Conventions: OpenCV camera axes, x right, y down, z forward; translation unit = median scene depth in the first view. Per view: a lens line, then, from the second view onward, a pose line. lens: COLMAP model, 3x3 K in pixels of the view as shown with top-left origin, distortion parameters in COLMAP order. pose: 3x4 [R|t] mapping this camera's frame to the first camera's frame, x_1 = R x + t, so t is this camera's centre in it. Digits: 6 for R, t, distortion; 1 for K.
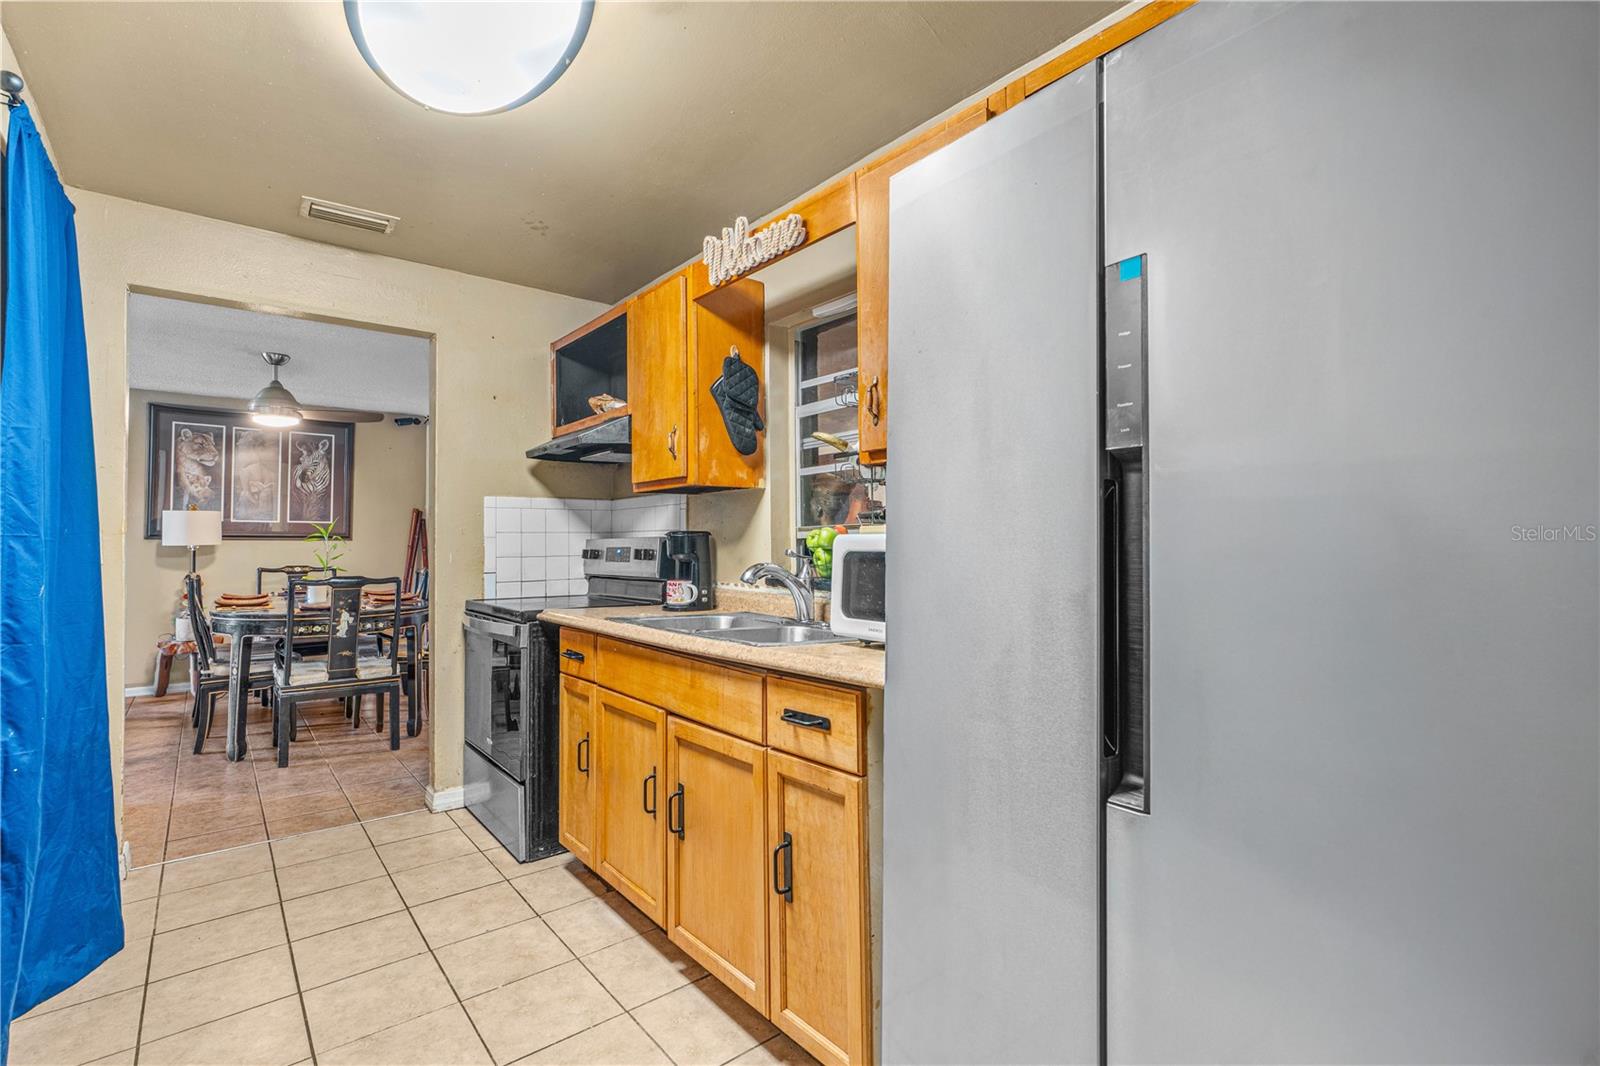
lens RADIAL K [[732.1, 0, 800.0], [0, 732.1, 533.0], [0, 0, 1]] dist [-0.007278, 0.004828]
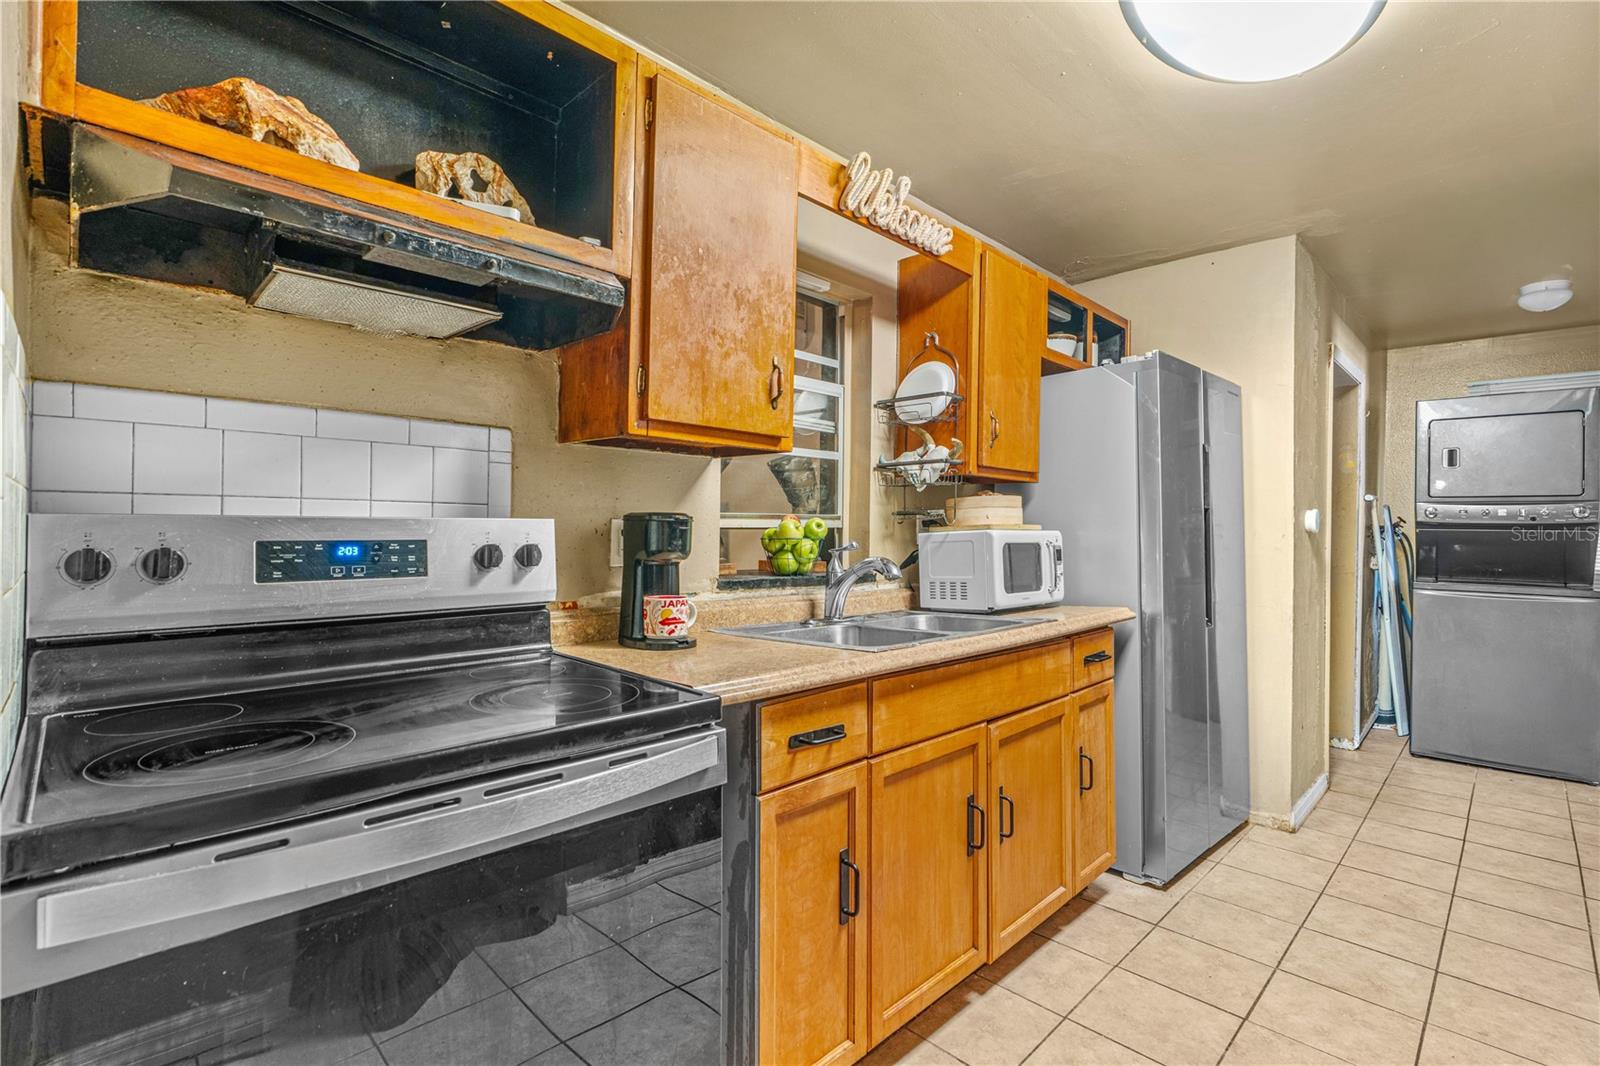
lens RADIAL K [[732.1, 0, 800.0], [0, 732.1, 533.0], [0, 0, 1]] dist [-0.007278, 0.004828]
pose [[-0.098644, 0.003268, 0.995117, -1.094772], [-0.023475, 0.999709, -0.005610, 0.019320], [-0.994846, -0.023914, -0.098538, 1.362587]]
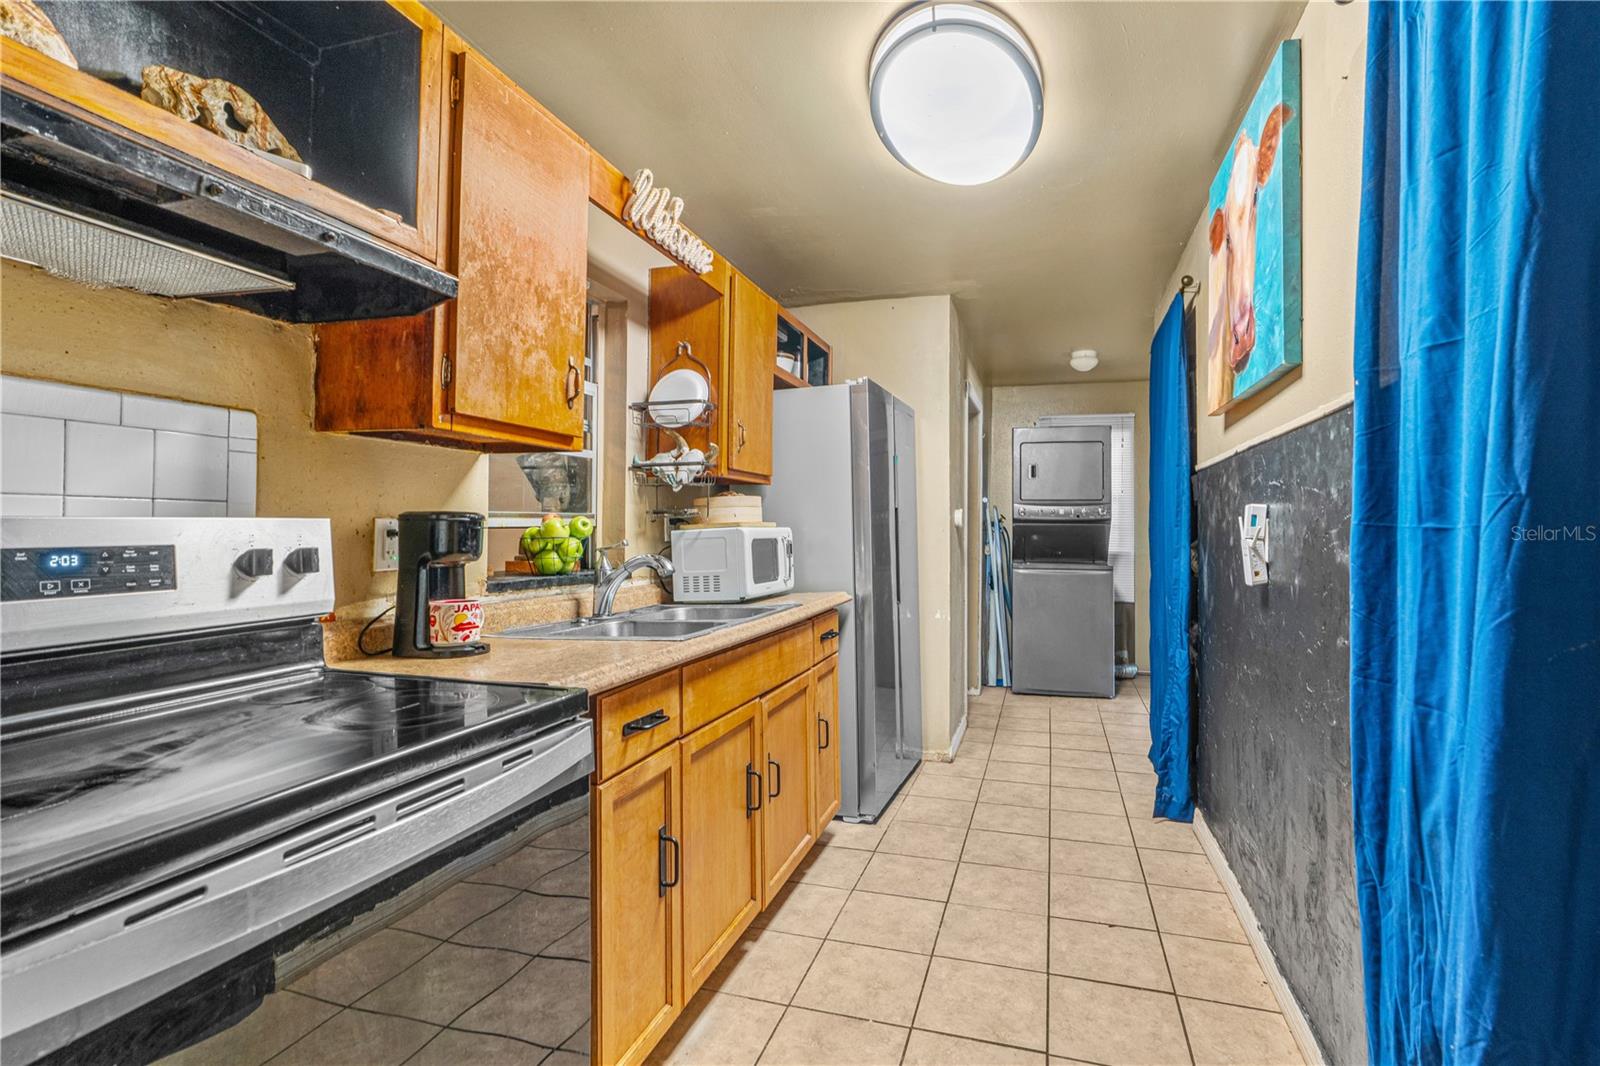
lens RADIAL K [[735.3, 0, 839.0], [0, 735.3, 527.8], [0, 0, 1]] dist [-0.002898, 0.004927]
pose [[-0.564702, 0.009851, 0.825236, -1.130909], [-0.007634, 0.999824, -0.017159, 0.022683], [-0.825260, -0.015990, -0.564527, 1.534222]]
